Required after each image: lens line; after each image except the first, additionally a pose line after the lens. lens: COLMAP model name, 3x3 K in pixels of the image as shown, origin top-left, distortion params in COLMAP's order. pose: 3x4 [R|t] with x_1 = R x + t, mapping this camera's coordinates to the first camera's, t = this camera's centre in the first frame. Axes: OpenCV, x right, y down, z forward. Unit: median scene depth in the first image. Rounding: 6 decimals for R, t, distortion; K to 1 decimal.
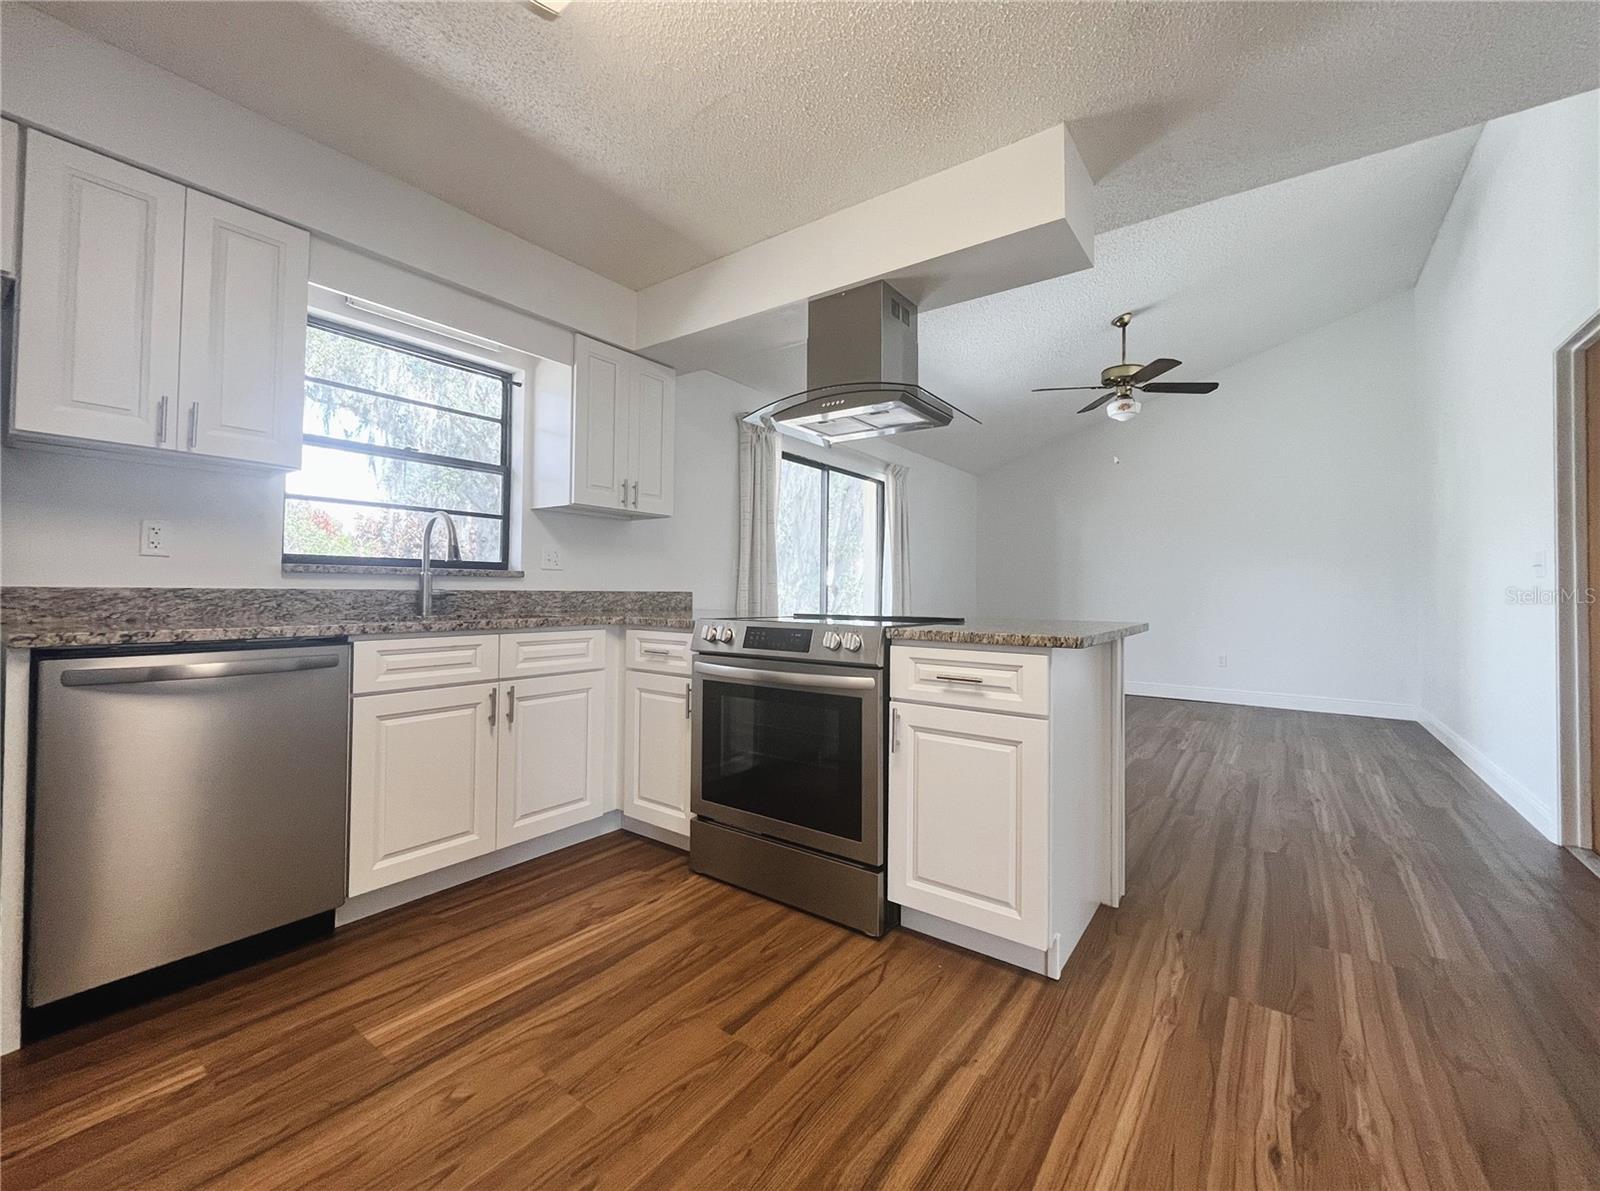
lens RADIAL K [[653.8, 0, 784.1], [0, 653.8, 576.7], [0, 0, 1]] dist [-0.001412, -0.000137]
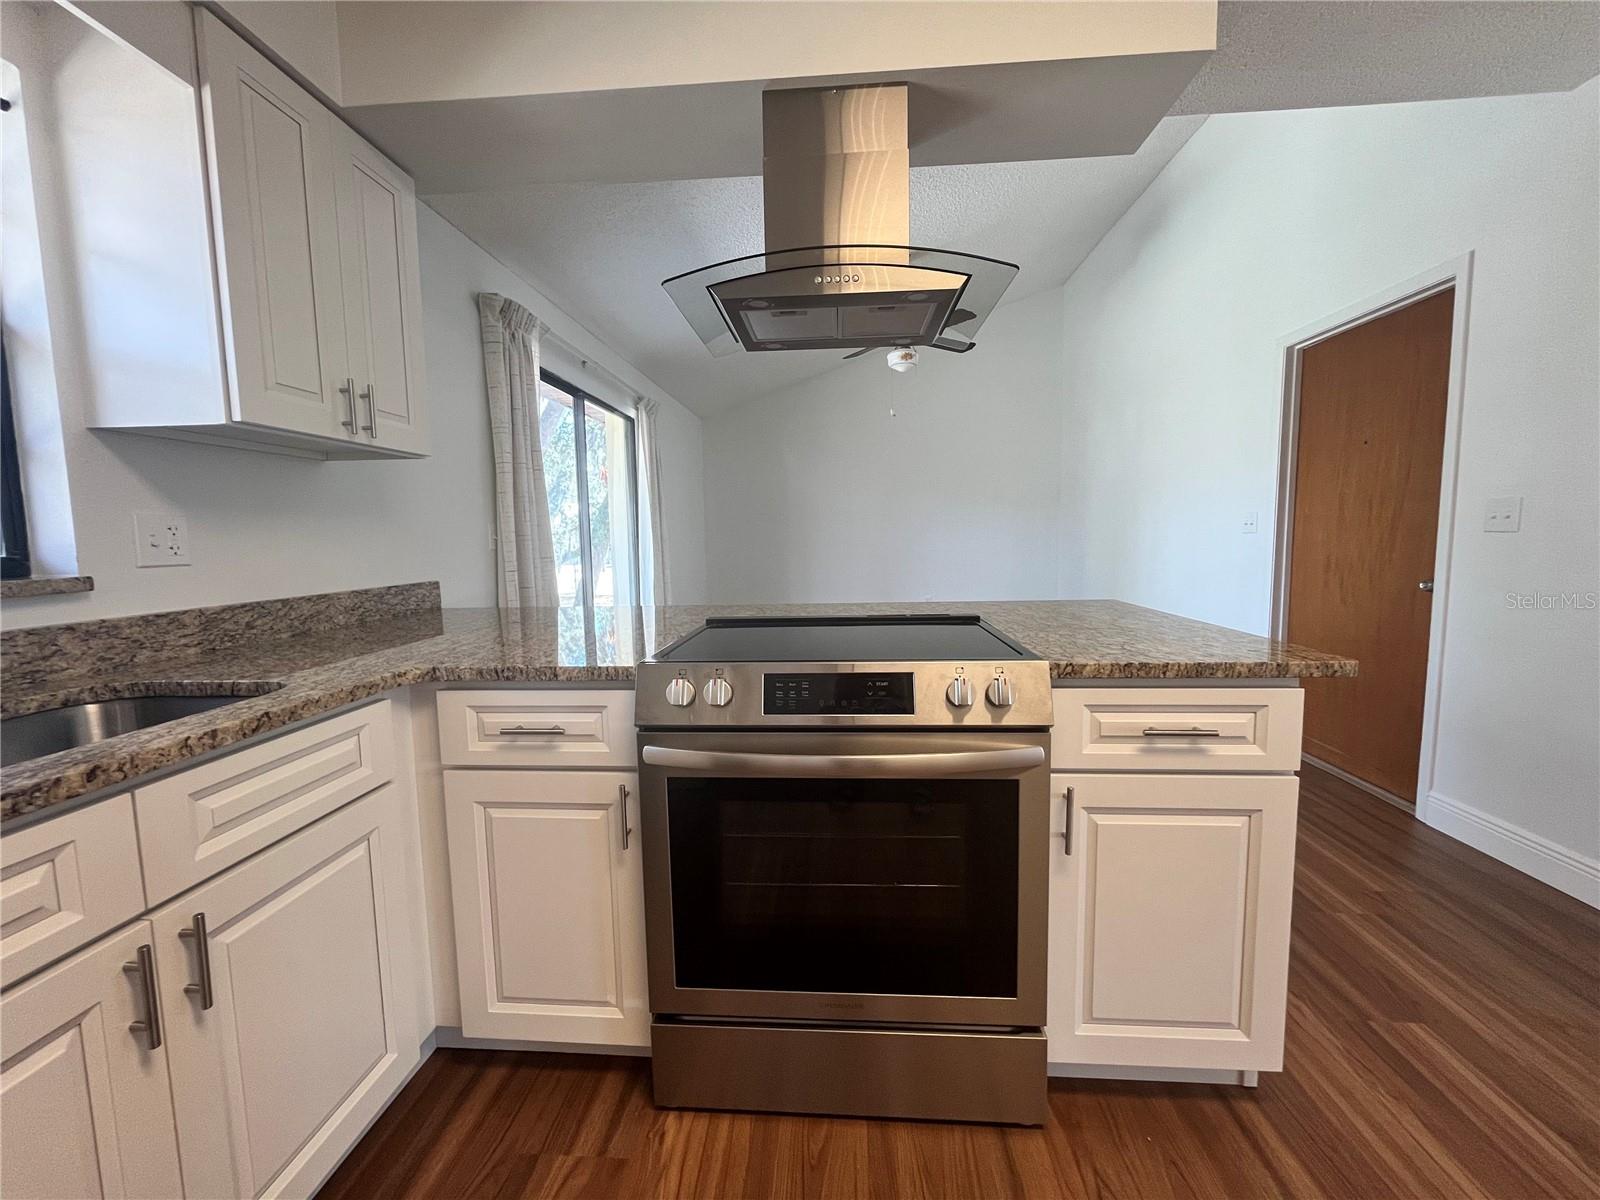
lens RADIAL K [[644.7, 0, 794.5], [0, 644.7, 595.9], [0, 0, 1]] dist [-0.002274, 0.000185]
pose [[0.842669, -0.076814, 0.532925, -0.342027], [0.015236, 0.992777, 0.119004, -0.056146], [-0.538217, -0.092162, 0.837752, 0.580823]]
